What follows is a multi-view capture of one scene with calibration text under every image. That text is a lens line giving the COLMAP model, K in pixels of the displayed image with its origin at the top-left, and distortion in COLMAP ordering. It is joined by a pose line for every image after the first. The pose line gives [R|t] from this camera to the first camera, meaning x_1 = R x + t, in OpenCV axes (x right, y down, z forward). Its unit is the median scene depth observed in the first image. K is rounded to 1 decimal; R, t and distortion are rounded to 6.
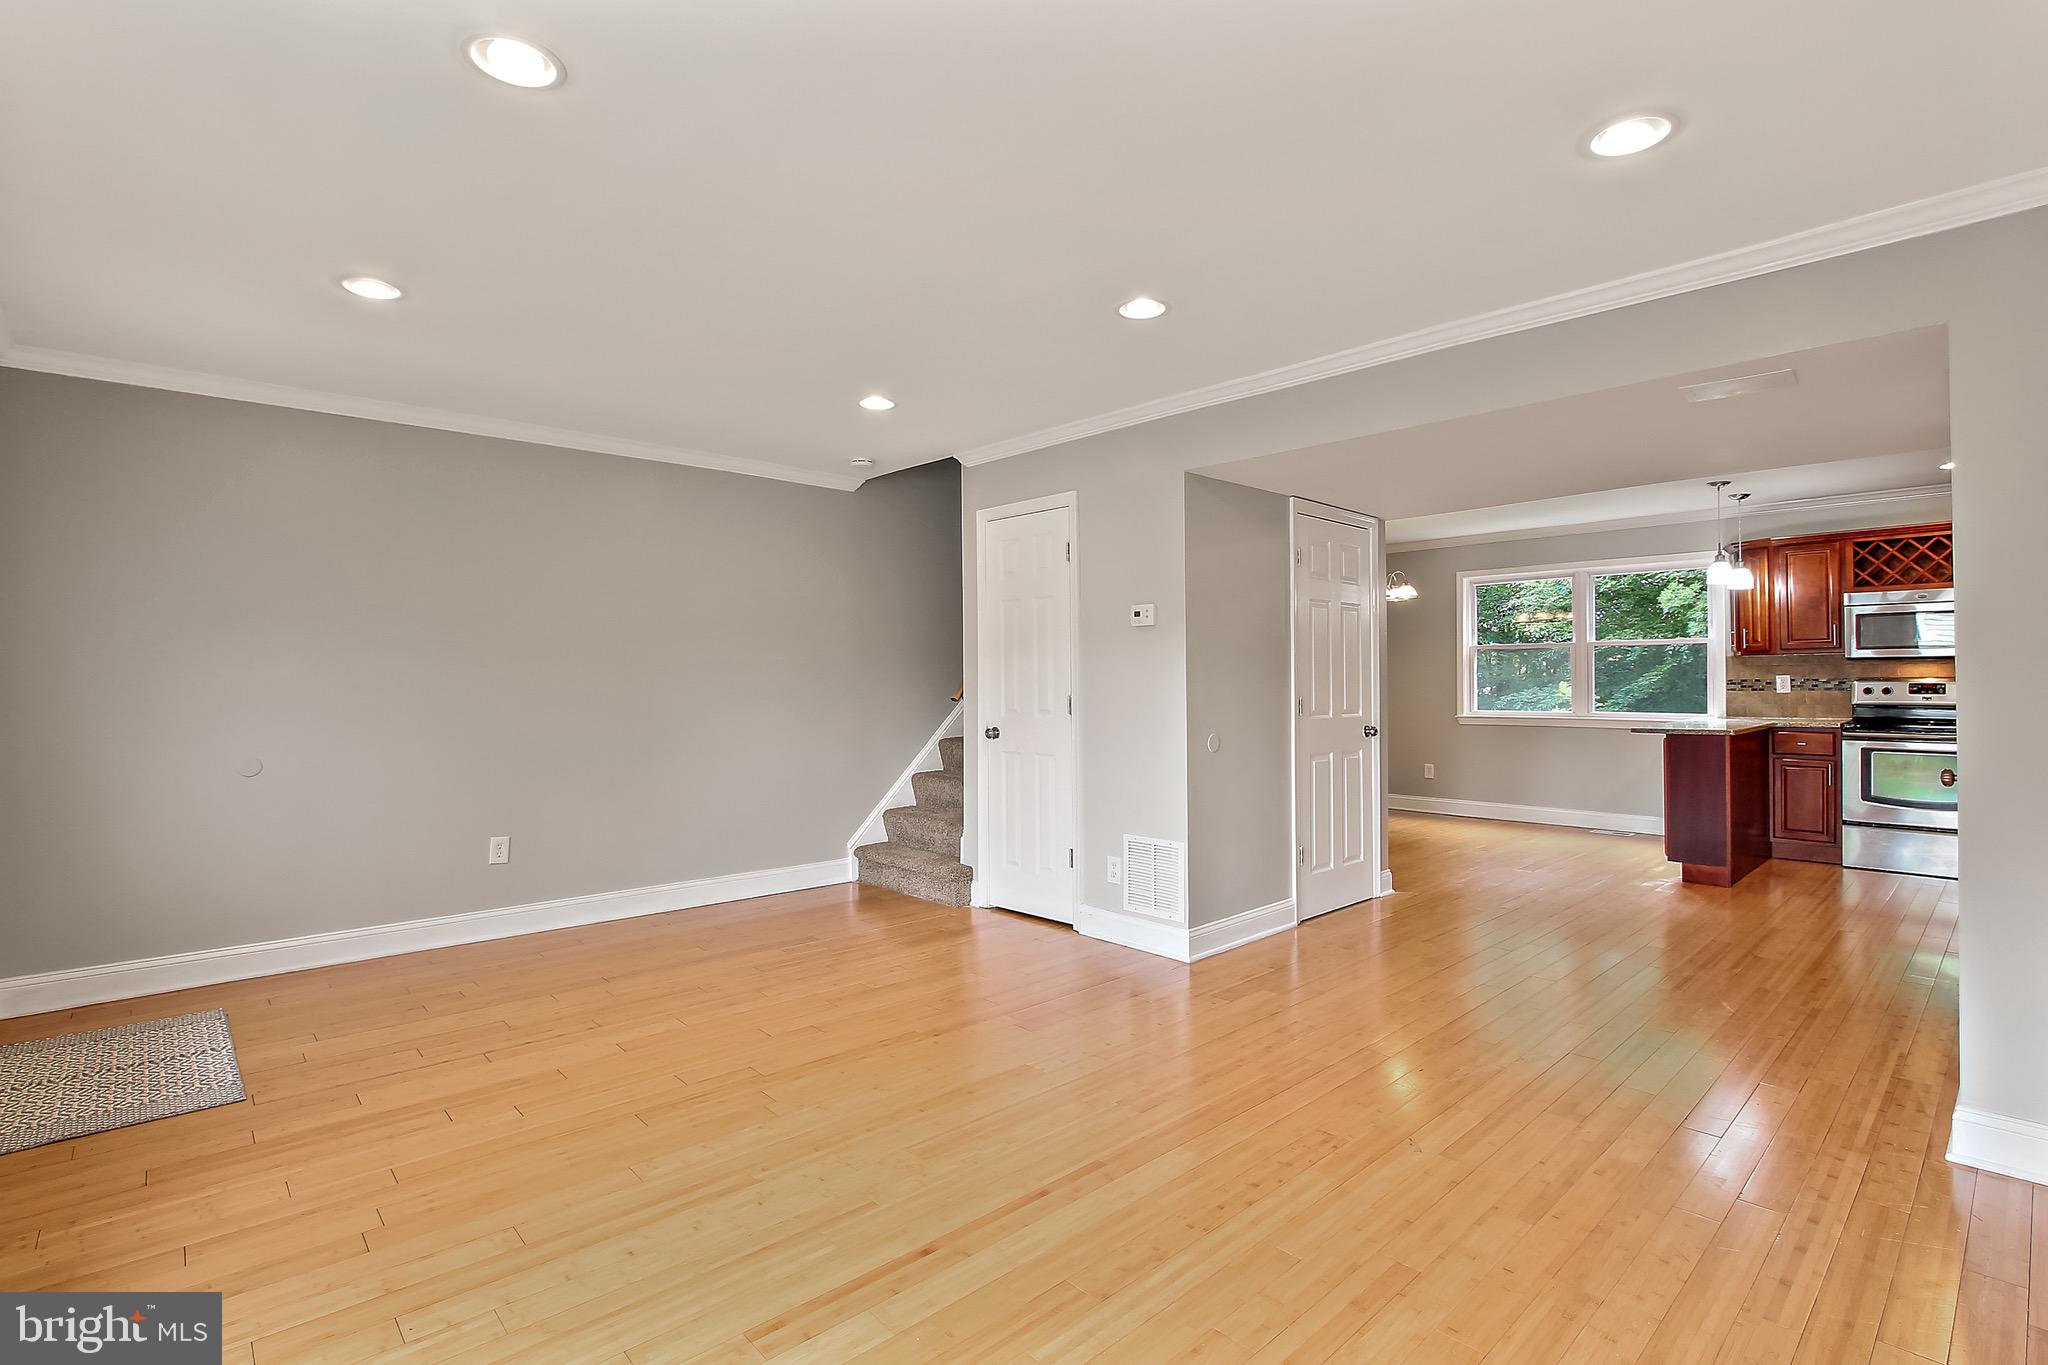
lens RADIAL K [[961.5, 0, 1037.6], [0, 961.5, 674.6], [0, 0, 1]] dist [-0.013705, -0.000172]
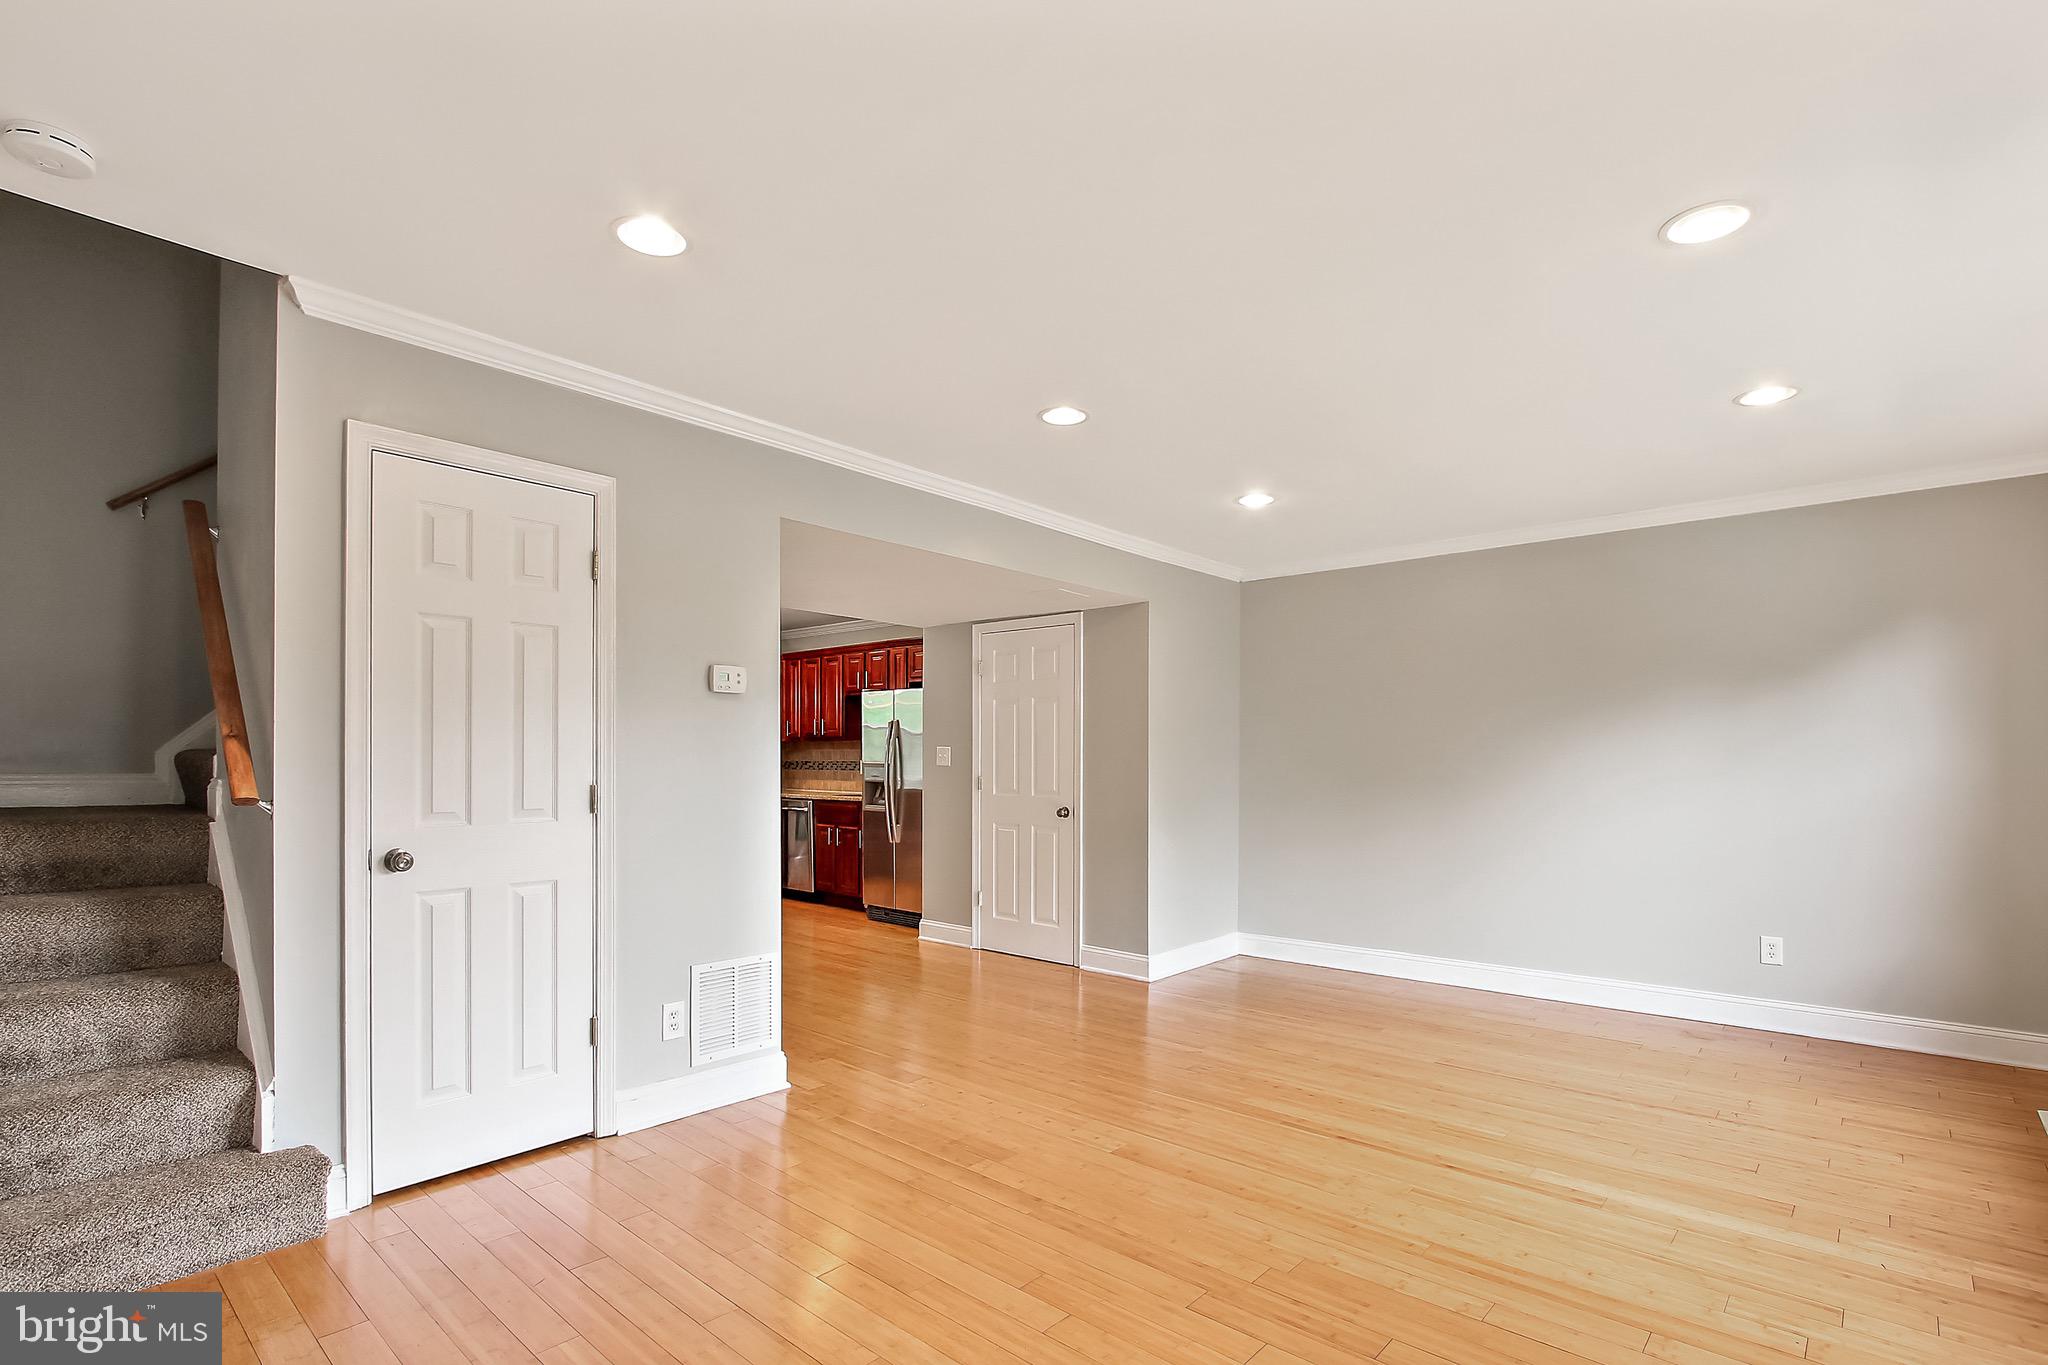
lens RADIAL K [[961.5, 0, 1034.8], [0, 961.5, 759.0], [0, 0, 1]] dist [-0.013705, -0.000172]
pose [[-0.086511, 0.003191, 0.996246, -0.473362], [-0.008072, 0.999960, -0.003904, 0.003346], [-0.996218, -0.008379, -0.086481, 0.557570]]
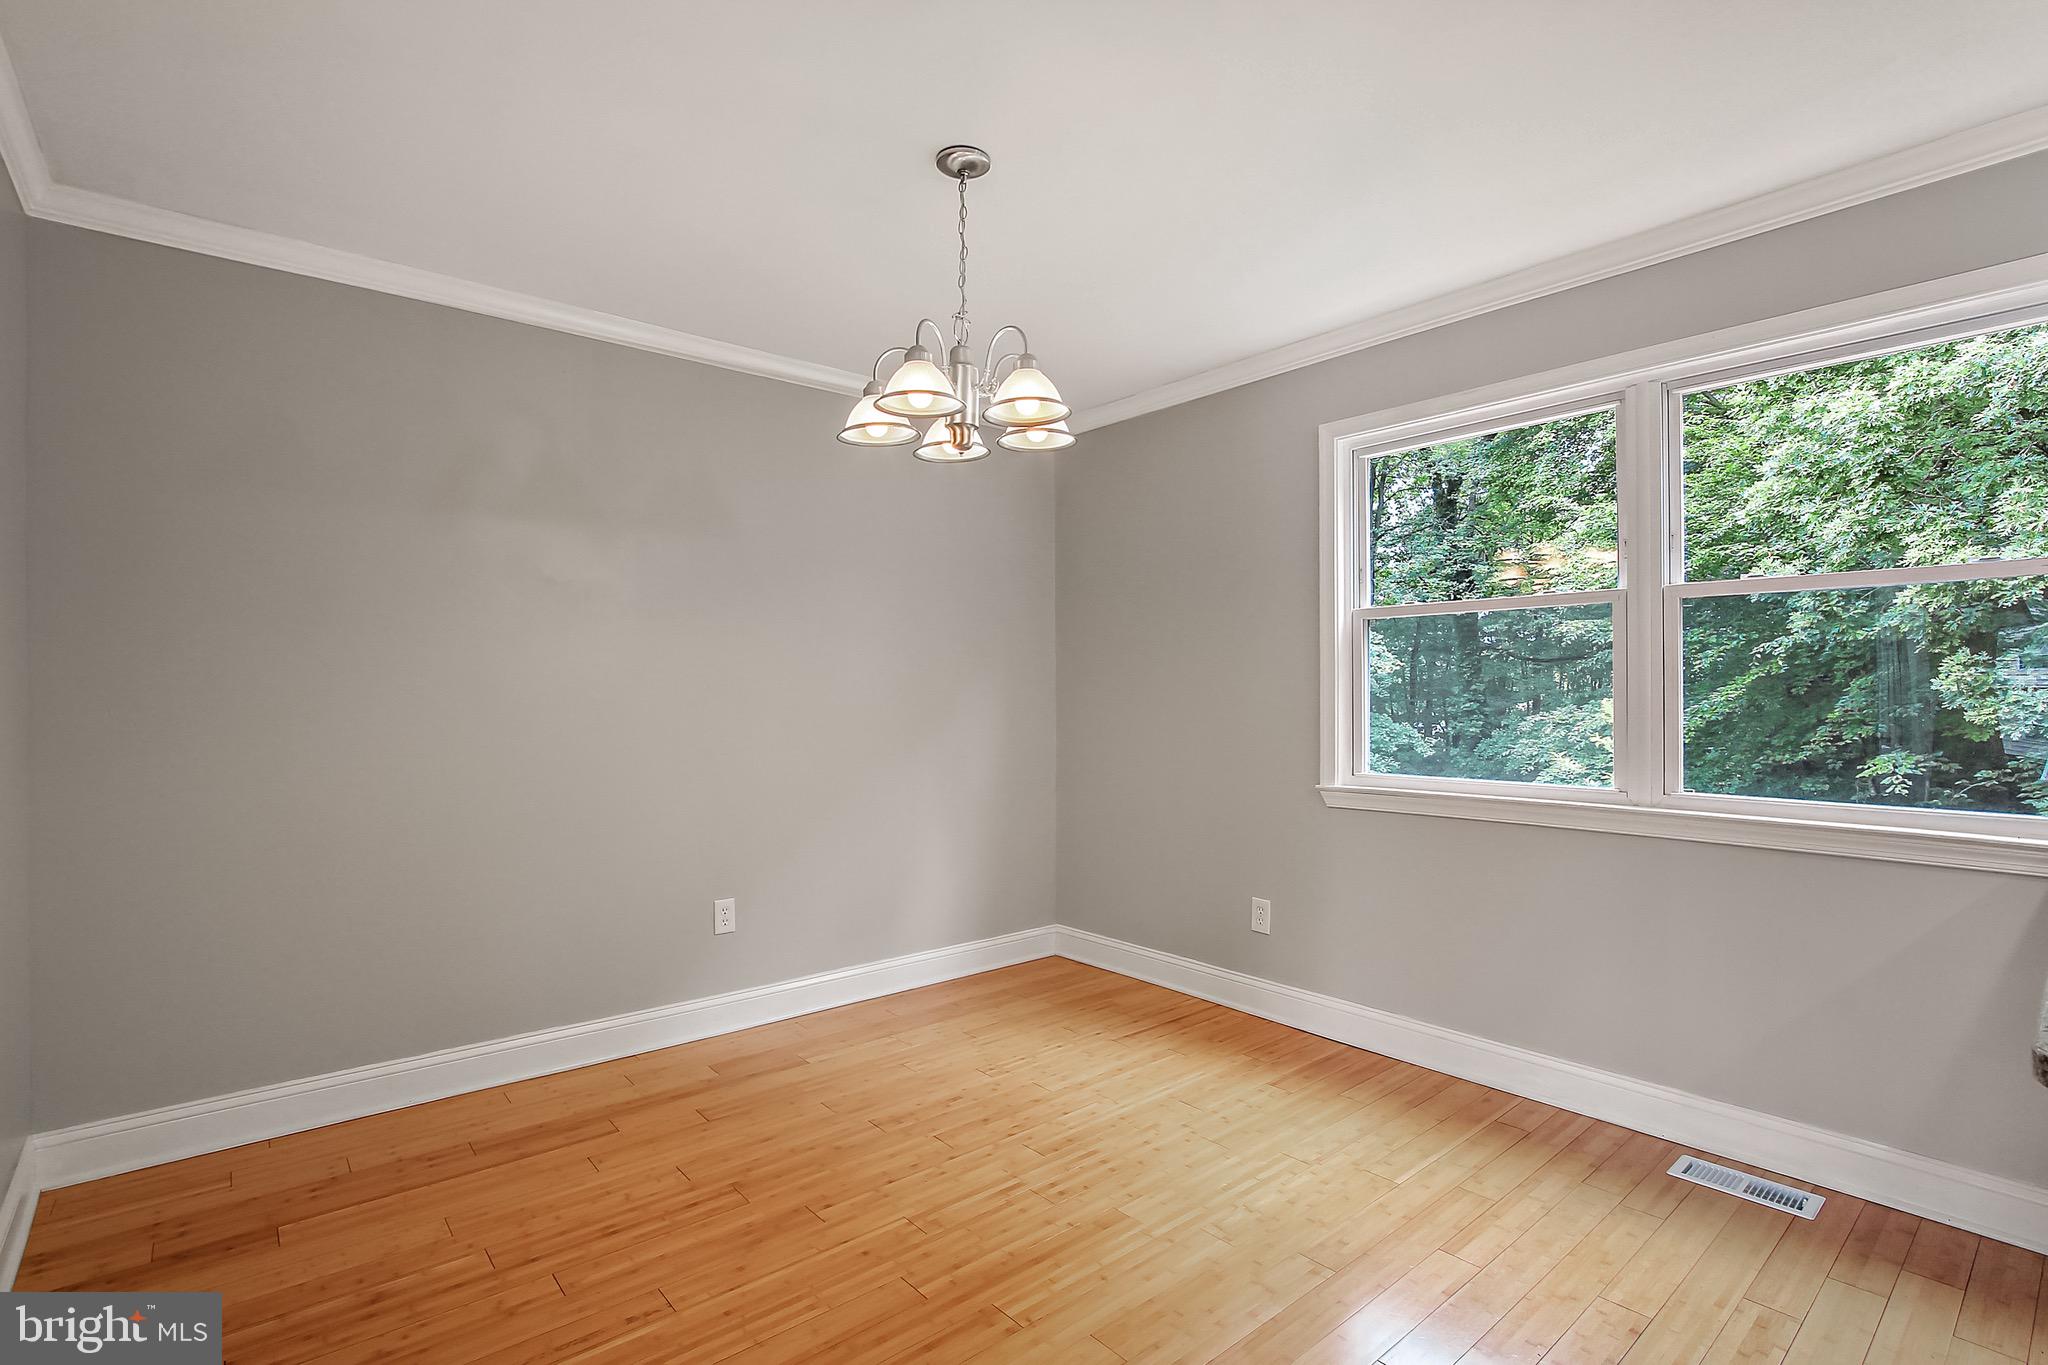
lens RADIAL K [[961.5, 0, 1019.8], [0, 961.5, 687.8], [0, 0, 1]] dist [-0.013705, -0.000172]
pose [[0.998710, 0.003627, -0.050648, 0.447304], [-0.003614, 0.999993, 0.000350, 0.003454], [0.050649, -0.000167, 0.998717, 0.799969]]
